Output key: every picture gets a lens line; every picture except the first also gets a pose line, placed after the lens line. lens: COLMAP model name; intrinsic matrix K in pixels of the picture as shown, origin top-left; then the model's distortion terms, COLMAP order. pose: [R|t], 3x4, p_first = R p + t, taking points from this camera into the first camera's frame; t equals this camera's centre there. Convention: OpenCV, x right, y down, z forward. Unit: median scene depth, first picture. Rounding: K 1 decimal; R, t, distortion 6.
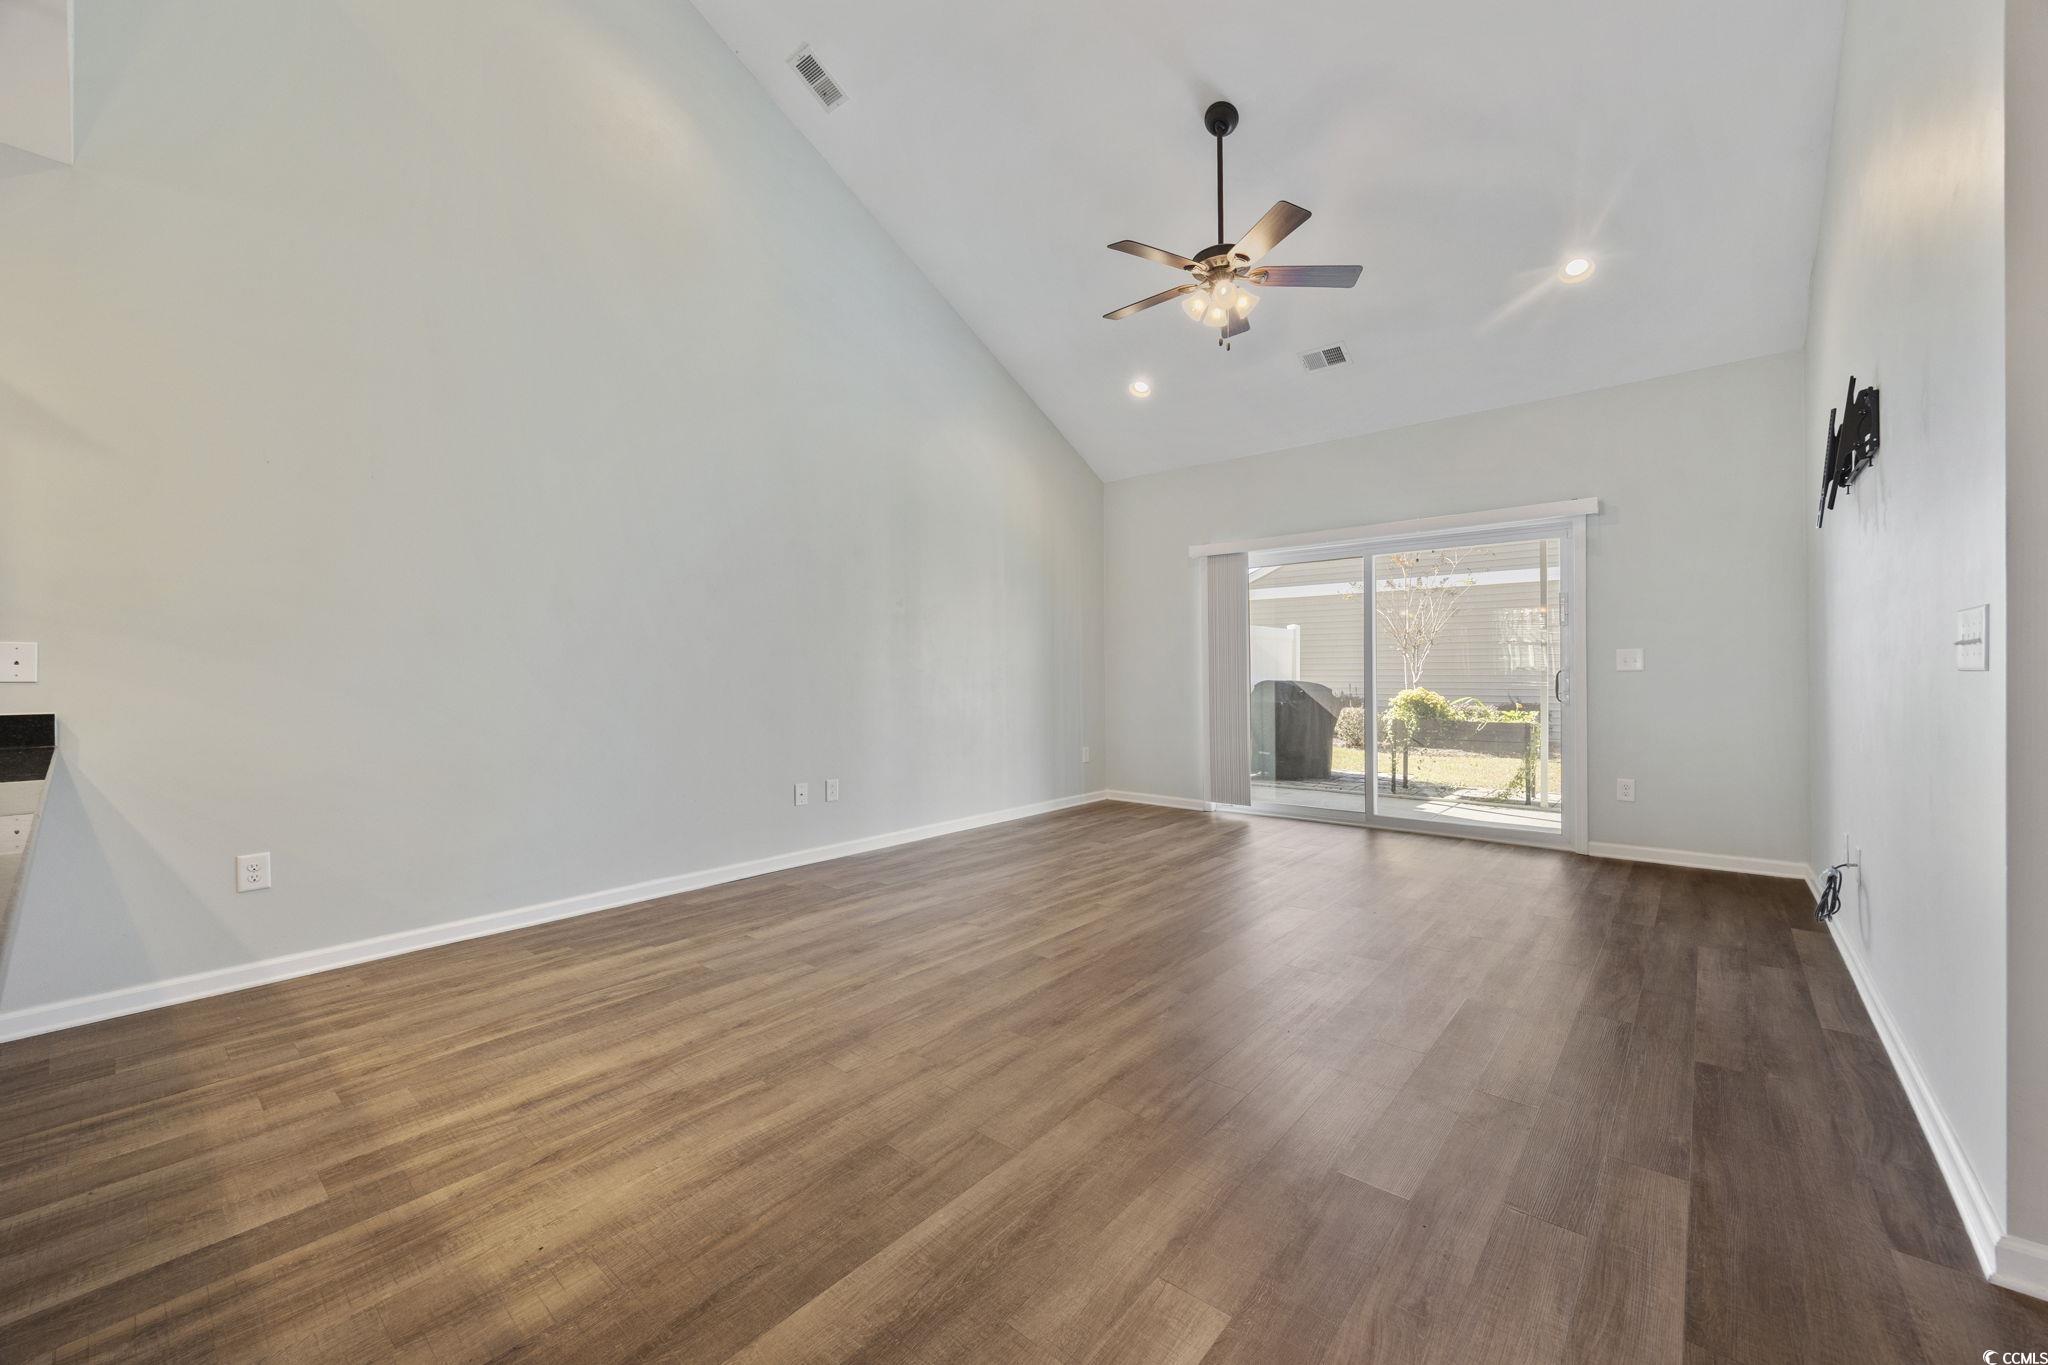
lens RADIAL K [[793.5, 0, 1050.3], [0, 793.5, 677.8], [0, 0, 1]] dist [0.009337, -0.000075]
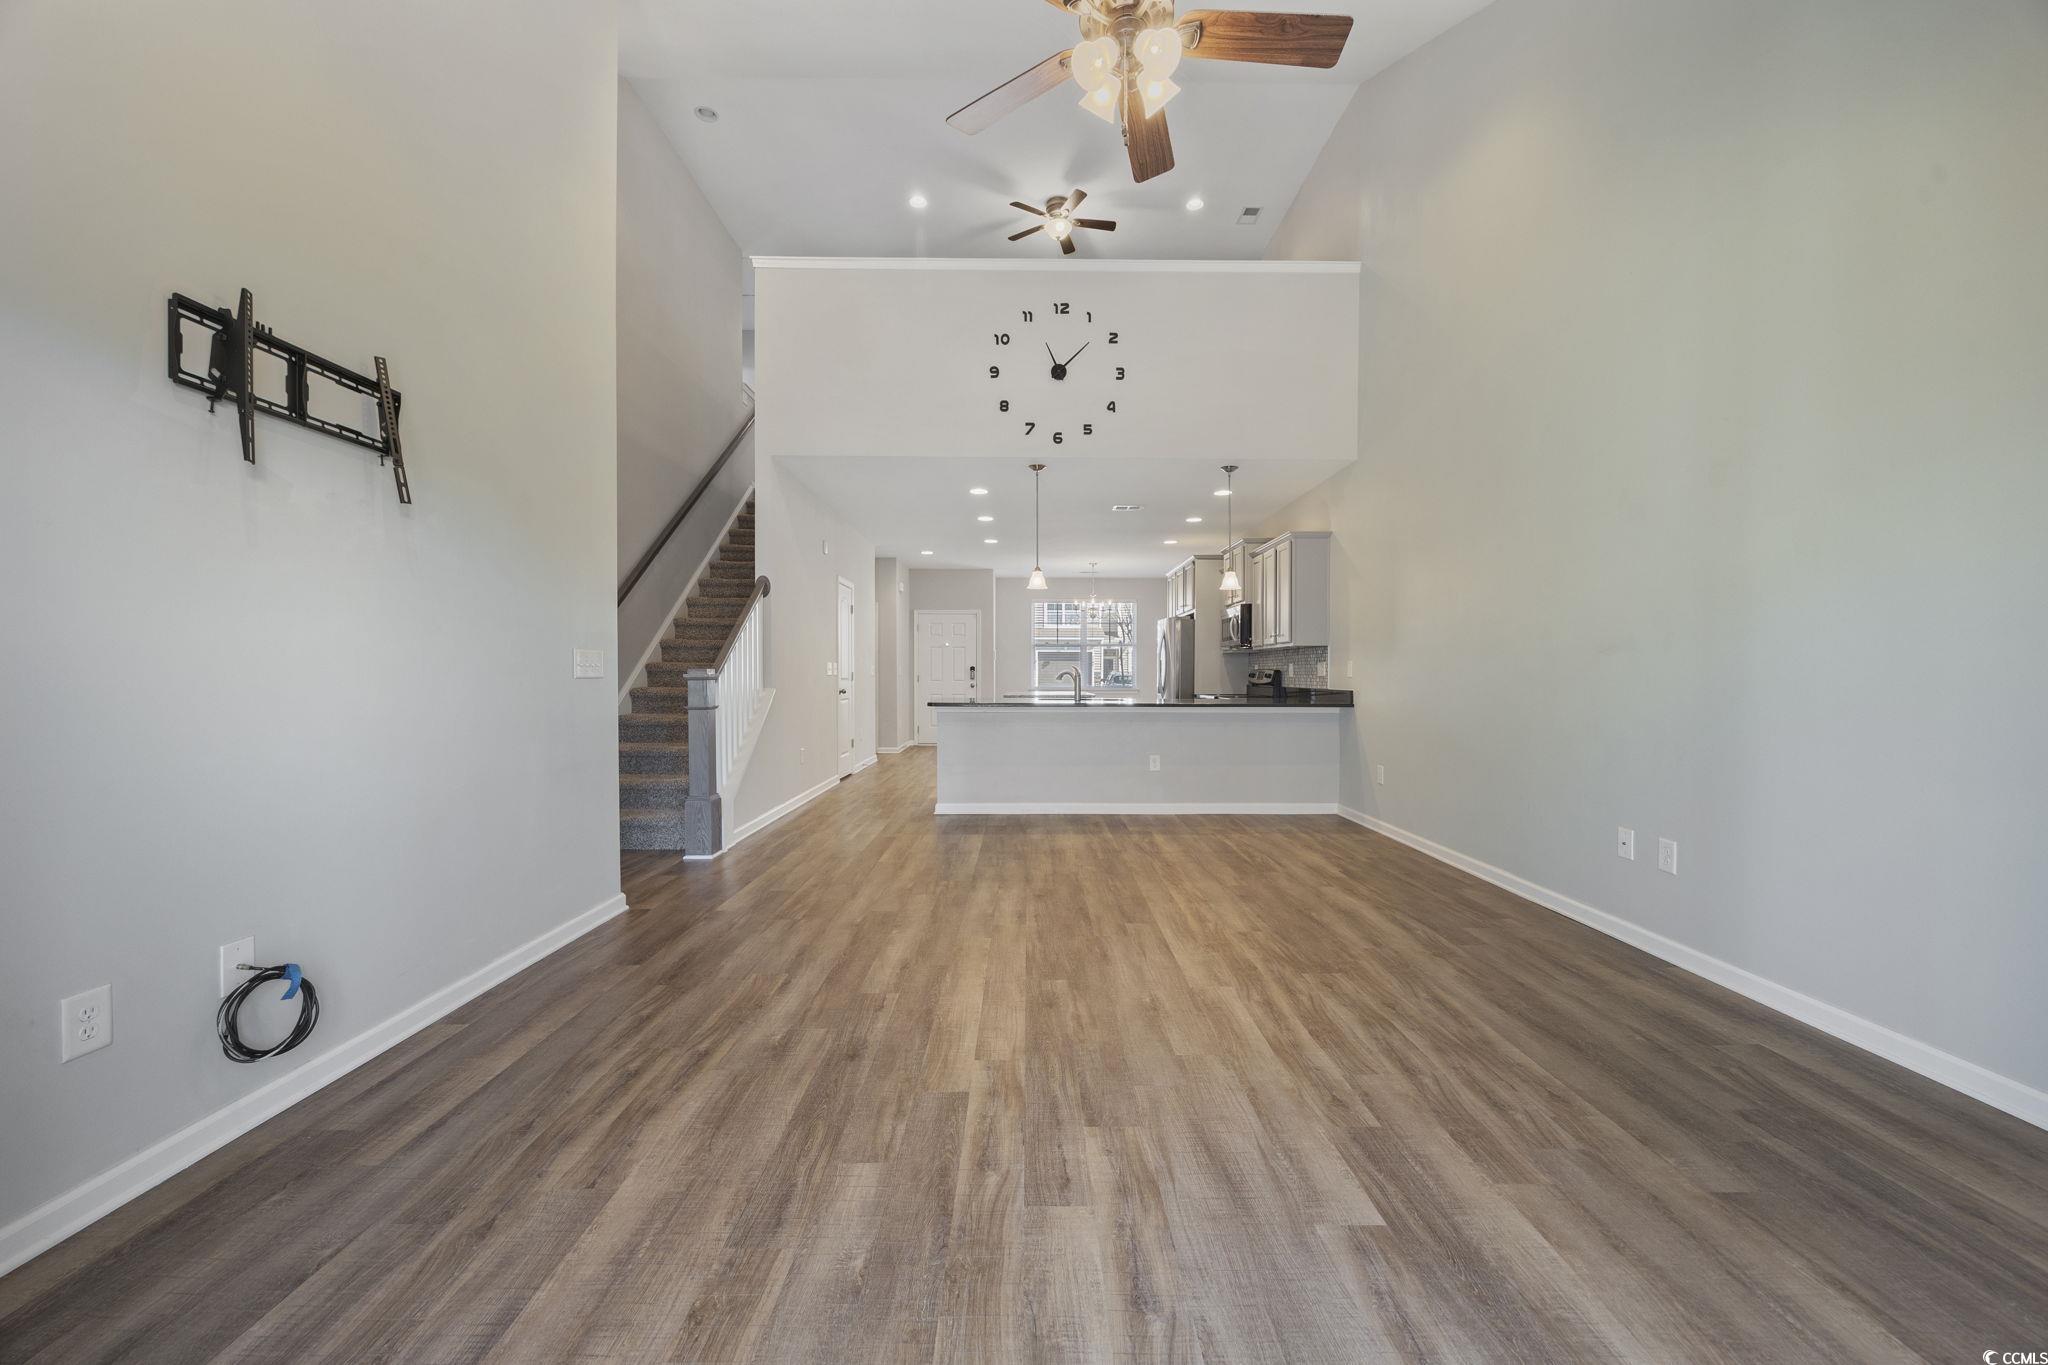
lens RADIAL K [[782.7, 0, 1024.0], [0, 782.7, 682.5], [0, 0, 1]] dist [0.000049, -0.000182]
pose [[-0.773596, 0.013202, -0.633541, 0.993100], [0.000855, 0.999804, 0.019790, -0.025454], [0.633678, 0.014767, -0.773456, 2.127400]]
